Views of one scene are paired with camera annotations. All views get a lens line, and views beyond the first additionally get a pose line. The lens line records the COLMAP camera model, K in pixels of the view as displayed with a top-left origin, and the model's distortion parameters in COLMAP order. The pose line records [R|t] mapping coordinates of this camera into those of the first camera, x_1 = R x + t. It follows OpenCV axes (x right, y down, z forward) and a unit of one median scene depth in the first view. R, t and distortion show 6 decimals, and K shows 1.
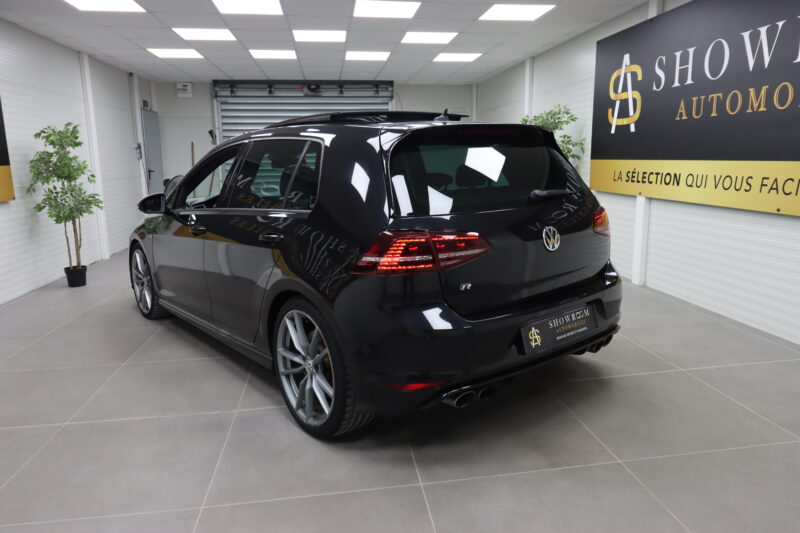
lens RADIAL K [[564.1, 0, 395.2], [0, 564.1, 249.7], [0, 0, 1]] dist [0.009538, -0.005289]
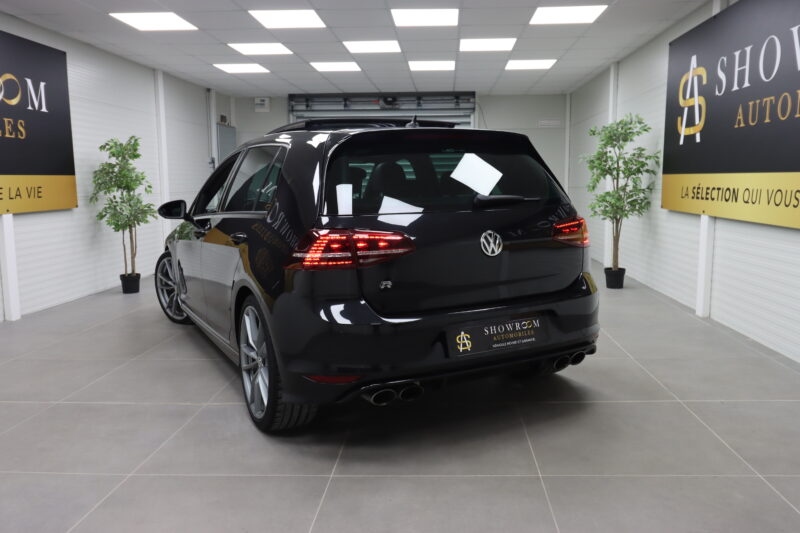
lens RADIAL K [[632.8, 0, 395.9], [0, 632.8, 248.7], [0, 0, 1]] dist [0.015373, -0.008083]
pose [[0.980359, 0.029888, -0.194943, 0.166635], [-0.039850, 0.998082, -0.047382, 0.024411], [0.193153, 0.054220, 0.979669, -0.055487]]
